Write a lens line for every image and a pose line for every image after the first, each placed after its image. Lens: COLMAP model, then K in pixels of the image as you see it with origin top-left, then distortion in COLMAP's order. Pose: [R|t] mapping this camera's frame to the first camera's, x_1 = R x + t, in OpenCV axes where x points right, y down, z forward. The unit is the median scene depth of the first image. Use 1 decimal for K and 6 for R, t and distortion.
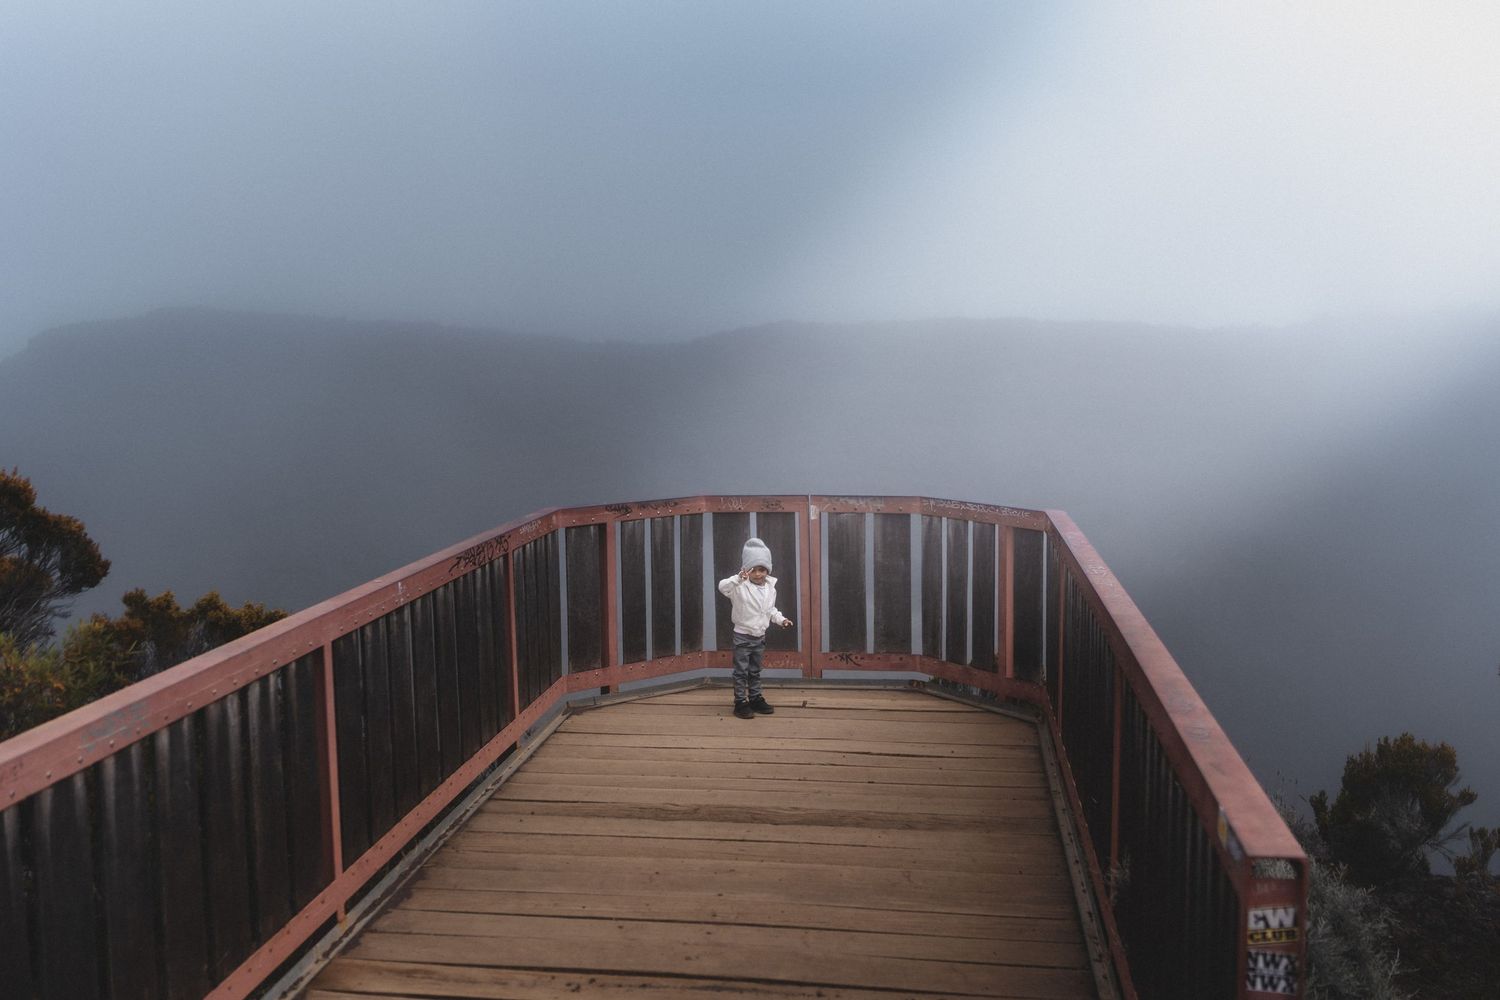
lens RADIAL K [[1491.8, 0, 745.8], [0, 1491.8, 500.3], [0, 0, 1]] dist [-0.014351, 0.000000]
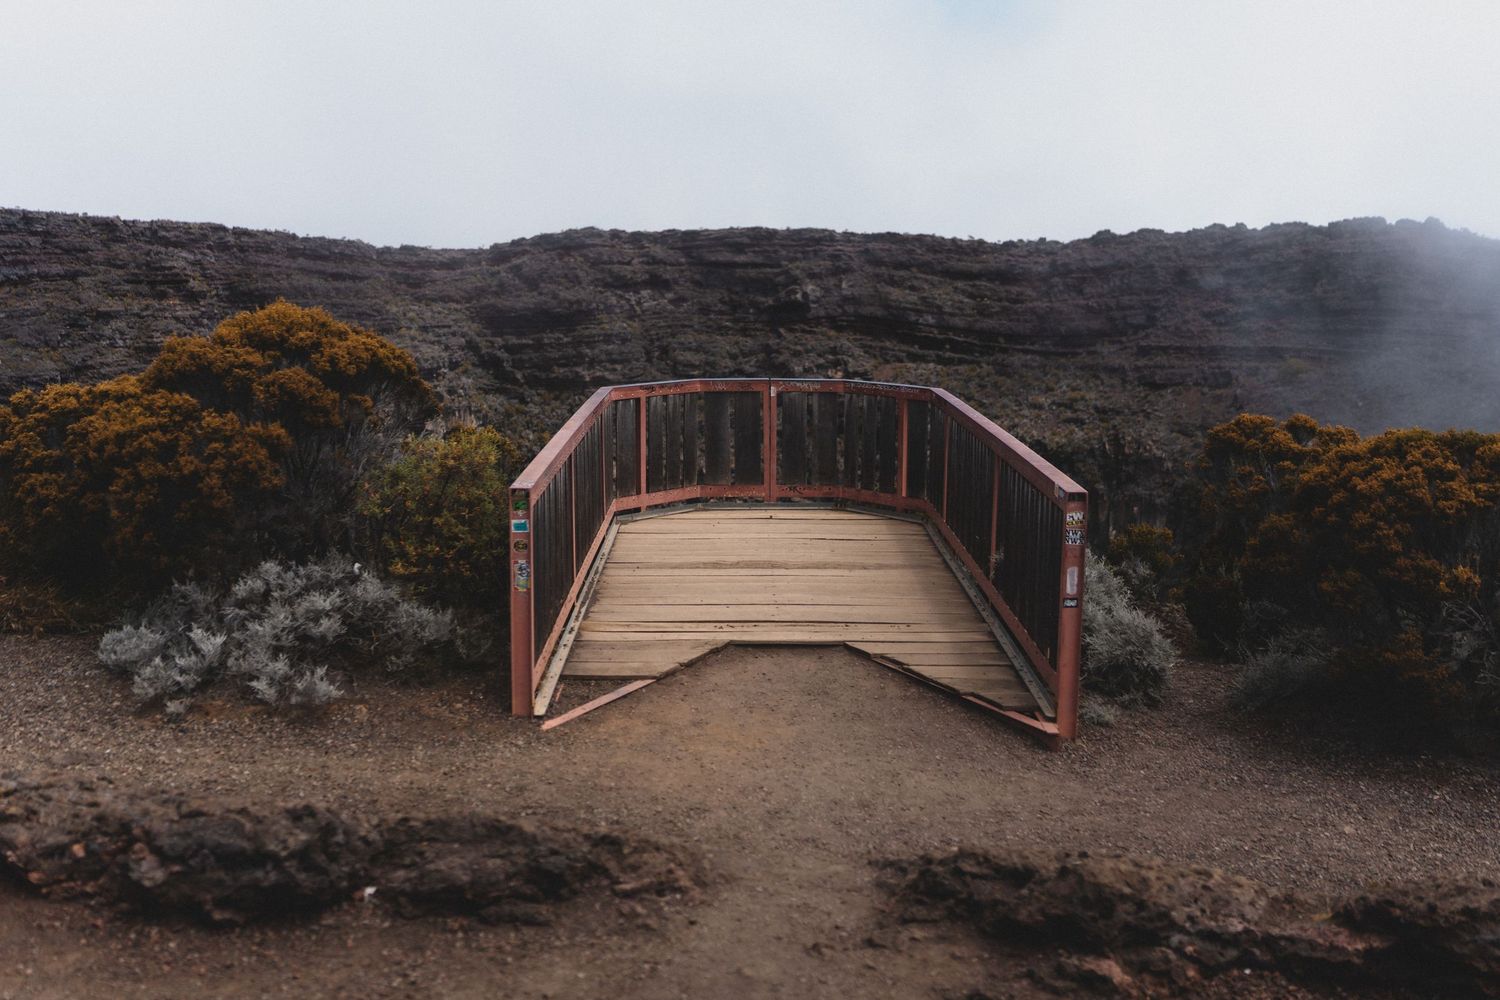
lens RADIAL K [[1491.8, 0, 752.7], [0, 1491.8, 496.7], [0, 0, 1]] dist [-0.014351, 0.000000]
pose [[0.990243, -0.008068, 0.139114, -0.200264], [-0.000189, 0.998244, 0.059244, 0.027010], [-0.139348, -0.058692, 0.988503, -0.530199]]
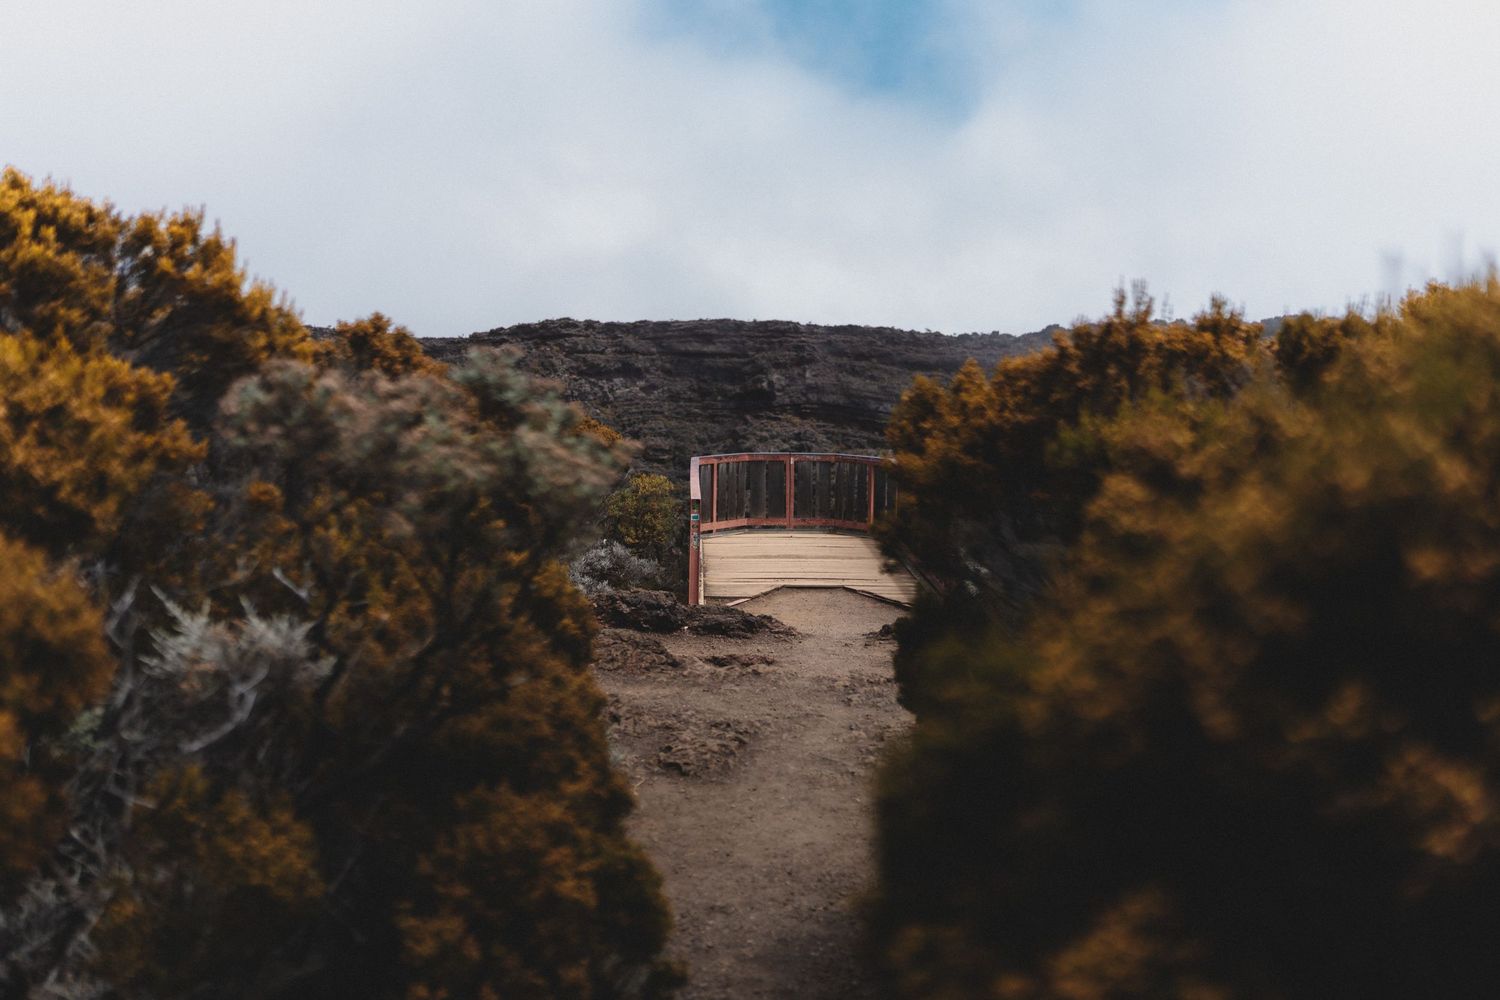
lens RADIAL K [[1491.8, 0, 750.4], [0, 1491.8, 503.7], [0, 0, 1]] dist [-0.014351, 0.000000]
pose [[0.986455, 0.003686, 0.163993, -0.468081], [-0.004857, 0.999965, 0.006741, 0.068856], [-0.163963, -0.007446, 0.986438, -1.564103]]
